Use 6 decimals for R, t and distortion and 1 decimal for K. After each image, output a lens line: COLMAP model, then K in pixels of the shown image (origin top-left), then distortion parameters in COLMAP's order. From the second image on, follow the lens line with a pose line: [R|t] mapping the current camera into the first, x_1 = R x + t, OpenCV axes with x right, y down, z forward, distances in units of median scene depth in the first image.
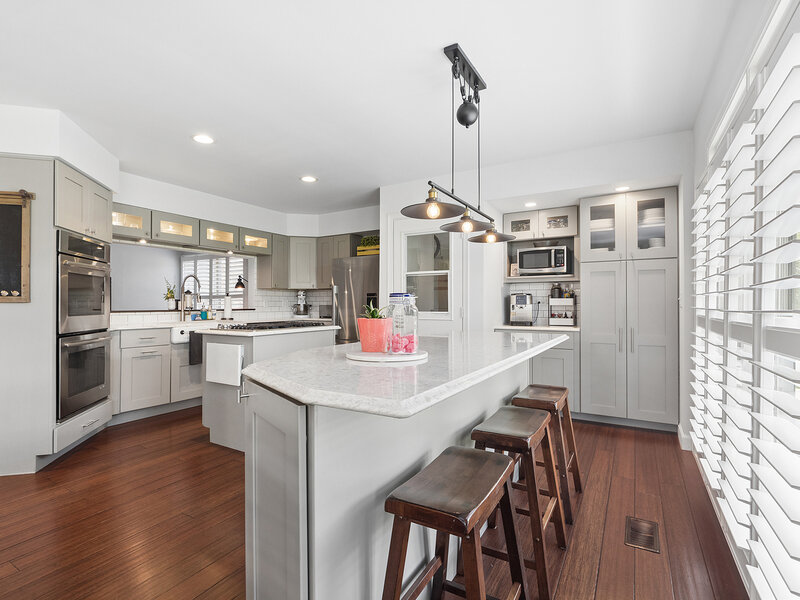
lens RADIAL K [[400.9, 0, 397.1], [0, 400.9, 301.3], [0, 0, 1]] dist [0.000106, -0.000460]
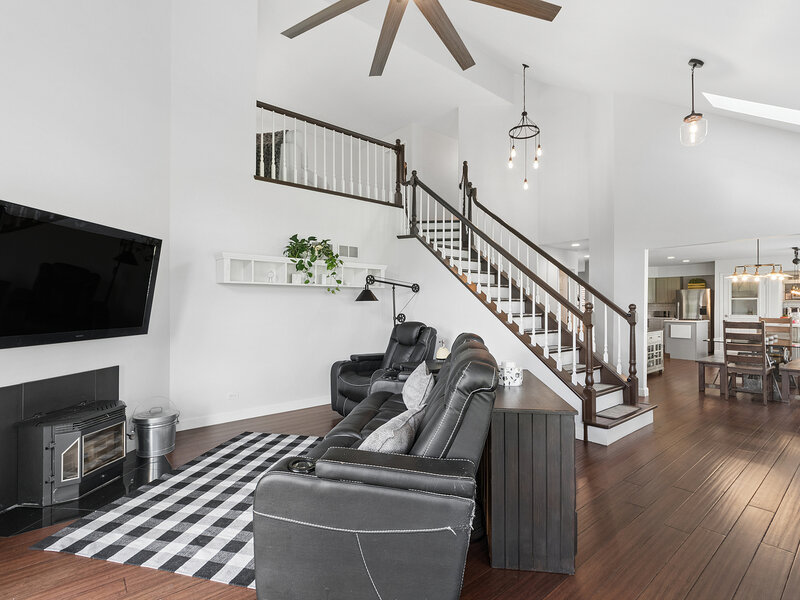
lens RADIAL K [[400.9, 0, 397.1], [0, 400.9, 301.3], [0, 0, 1]] dist [0.000106, -0.000460]
pose [[0.943001, 0.000848, -0.332788, -1.090672], [-0.002408, 0.999988, -0.004276, -0.041466], [0.332780, 0.004833, 0.942992, -1.951113]]
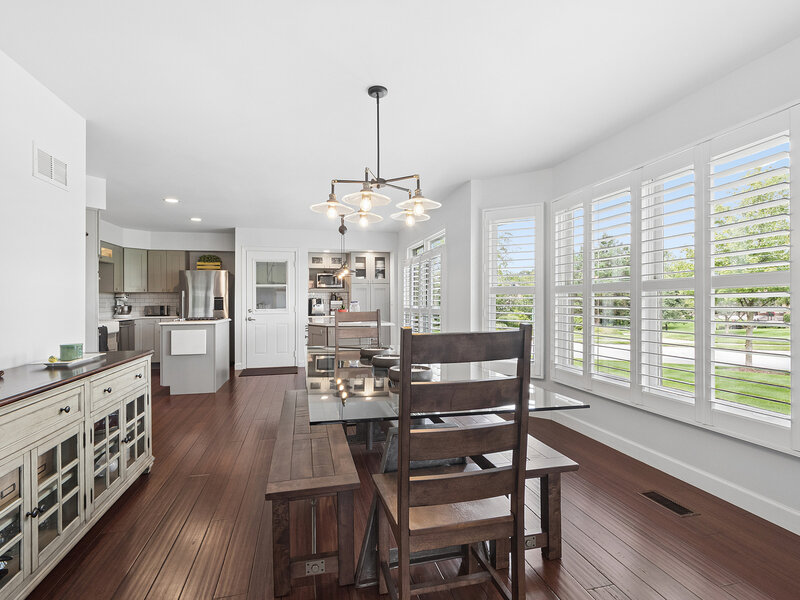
lens RADIAL K [[400.9, 0, 397.1], [0, 400.9, 301.3], [0, 0, 1]] dist [0.000106, -0.000460]
pose [[0.716206, -0.001342, 0.697887, -0.719884], [0.001262, 0.999999, 0.000628, -0.006317], [-0.697888, 0.000431, 0.716207, -0.557922]]
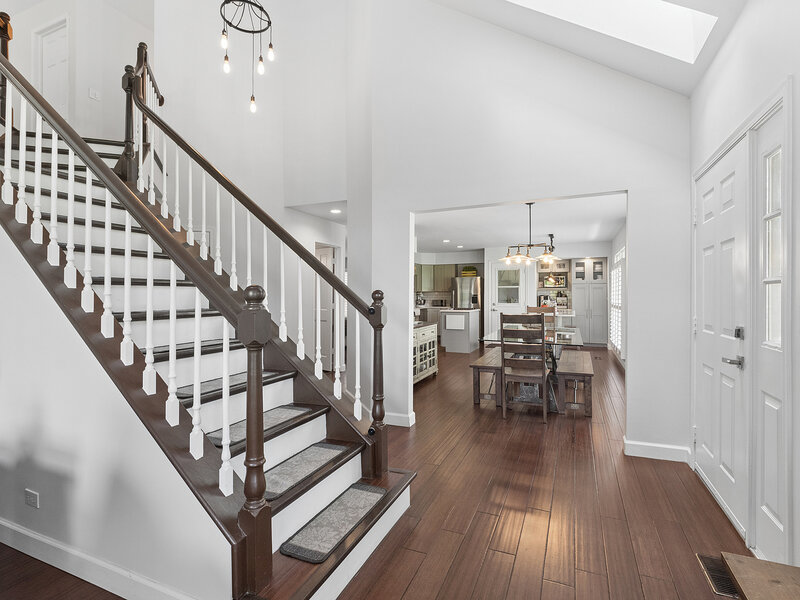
lens RADIAL K [[407.5, 0, 391.2], [0, 407.5, 291.7], [0, 0, 1]] dist [0.002335, 0.000082]
pose [[0.993146, -0.000463, 0.116879, -0.904365], [0.000781, 0.999996, -0.002681, -0.036596], [-0.116878, 0.002754, 0.993143, -1.322014]]
